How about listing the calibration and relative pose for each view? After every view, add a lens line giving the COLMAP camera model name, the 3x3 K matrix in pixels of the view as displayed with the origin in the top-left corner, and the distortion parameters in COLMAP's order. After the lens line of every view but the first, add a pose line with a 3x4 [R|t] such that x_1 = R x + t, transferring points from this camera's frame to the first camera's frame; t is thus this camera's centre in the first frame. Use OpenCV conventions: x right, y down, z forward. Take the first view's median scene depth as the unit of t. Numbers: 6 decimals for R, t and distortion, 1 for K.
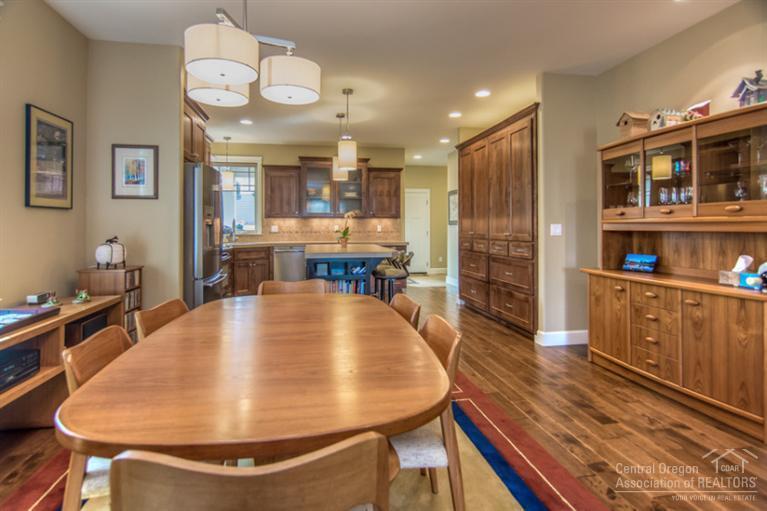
lens RADIAL K [[400.6, 0, 376.8], [0, 400.6, 226.4], [0, 0, 1]] dist [0.000229, -0.002533]
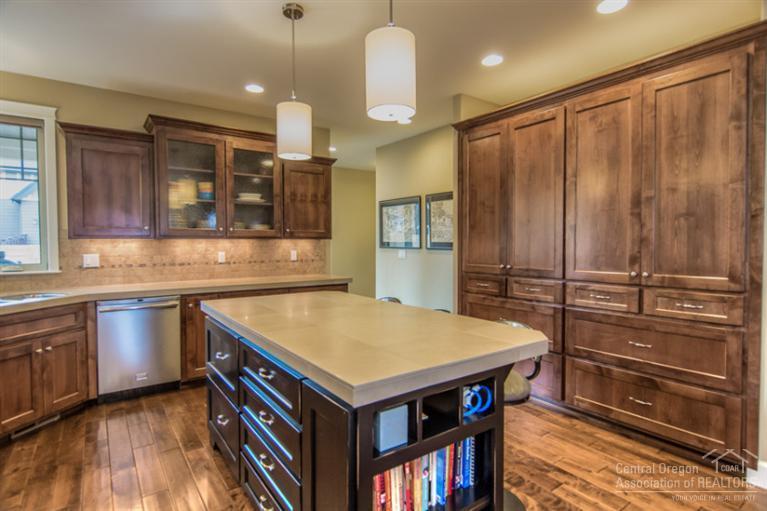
lens RADIAL K [[400.6, 0, 370.3], [0, 400.6, 254.9], [0, 0, 1]] dist [0.000229, -0.002533]
pose [[0.905856, -0.014013, 0.423354, -0.205460], [0.000902, 0.999514, 0.031154, -0.020752], [-0.423585, -0.027840, 0.905429, 0.554792]]
